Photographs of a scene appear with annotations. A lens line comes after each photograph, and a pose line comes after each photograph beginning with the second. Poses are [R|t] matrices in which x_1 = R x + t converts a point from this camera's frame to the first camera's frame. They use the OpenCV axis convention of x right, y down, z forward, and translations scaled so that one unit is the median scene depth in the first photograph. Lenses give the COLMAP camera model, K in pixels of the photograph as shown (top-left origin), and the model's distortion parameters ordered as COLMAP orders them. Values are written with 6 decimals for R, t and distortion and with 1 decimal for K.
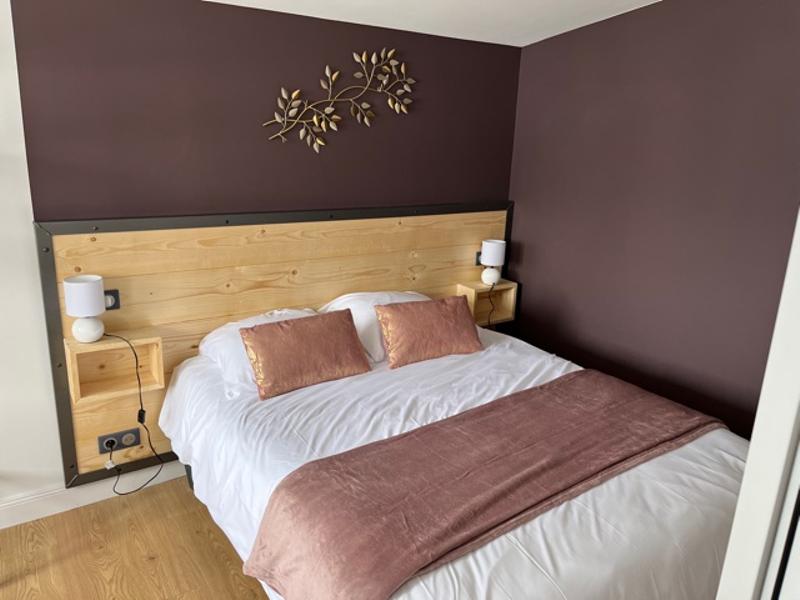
lens RADIAL K [[596.0, 0, 388.9], [0, 596.0, 298.5], [0, 0, 1]] dist [0.049770, -0.004863]
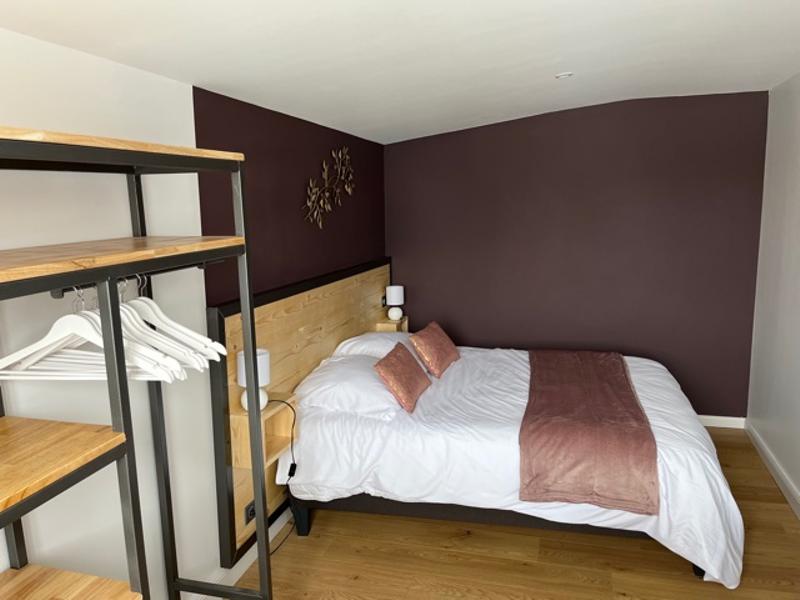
lens RADIAL K [[596.0, 0, 388.9], [0, 596.0, 298.5], [0, 0, 1]] dist [0.049770, -0.004863]
pose [[0.775949, -0.148649, 0.613030, -0.796224], [0.217111, 0.975395, -0.038294, -0.027025], [-0.592255, 0.162810, 0.789131, -0.025975]]
